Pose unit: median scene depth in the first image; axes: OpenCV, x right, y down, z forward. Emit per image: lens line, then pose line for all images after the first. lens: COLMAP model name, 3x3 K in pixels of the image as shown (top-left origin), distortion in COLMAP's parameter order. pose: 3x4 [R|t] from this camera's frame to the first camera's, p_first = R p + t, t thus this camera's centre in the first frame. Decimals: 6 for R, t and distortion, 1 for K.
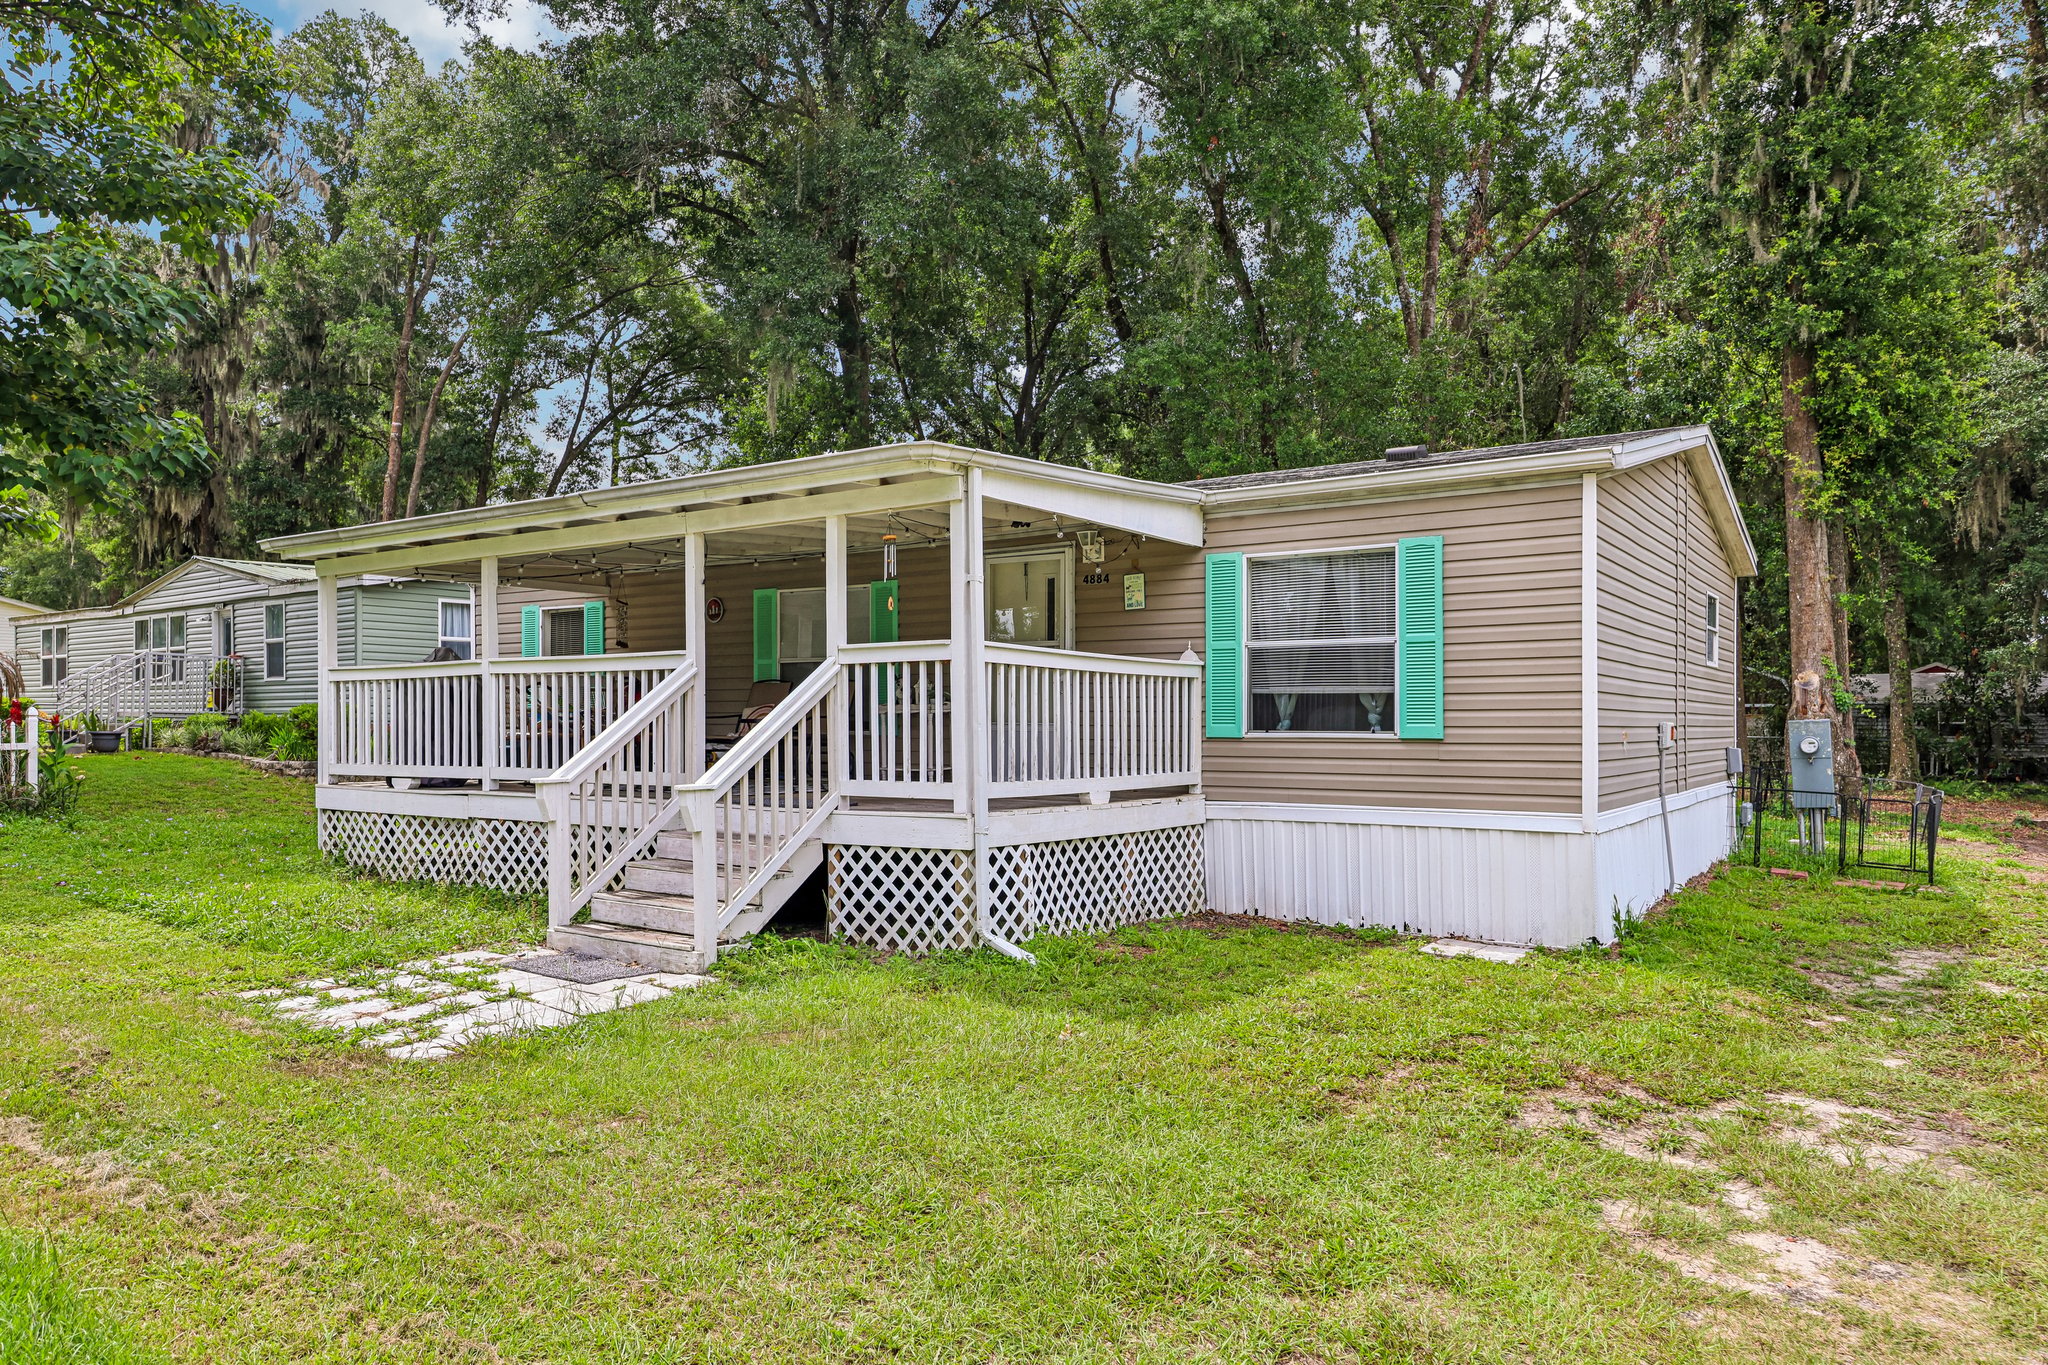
lens RADIAL K [[1356.7, 0, 1020.1], [0, 1356.7, 723.9], [0, 0, 1]] dist [0.004100, 0.000931]
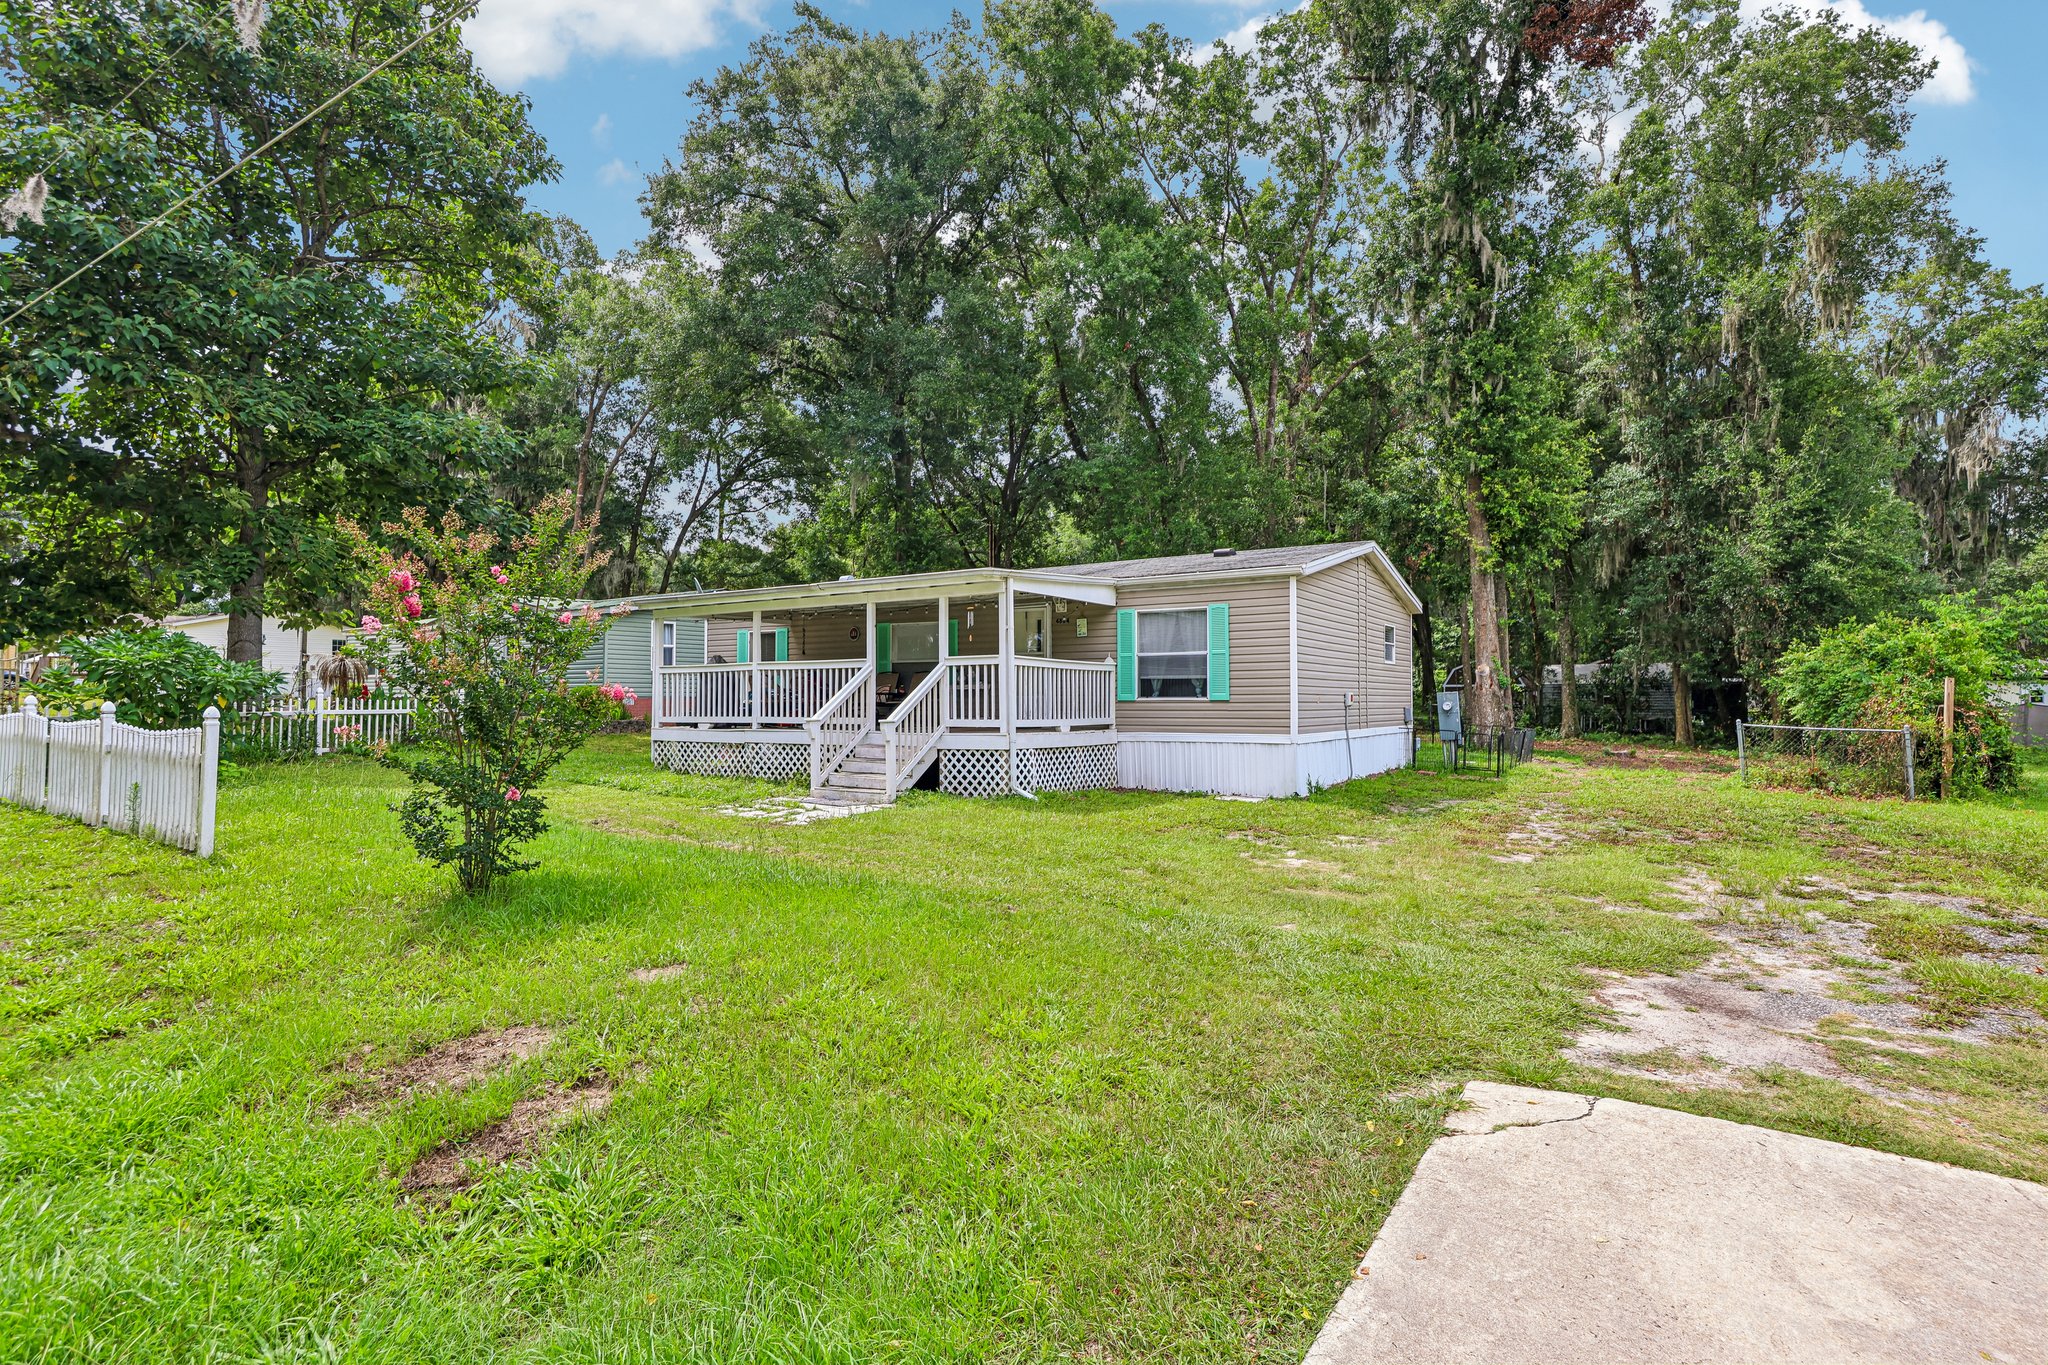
lens RADIAL K [[1026.2, 0, 1024.0], [0, 1026.2, 682.5], [0, 0, 1]] dist [-0.000444, 0.000208]
pose [[0.999668, -0.002034, 0.025691, -0.040703], [0.002505, 0.999829, -0.018315, 0.010680], [-0.025650, 0.018374, 0.999502, -0.519480]]
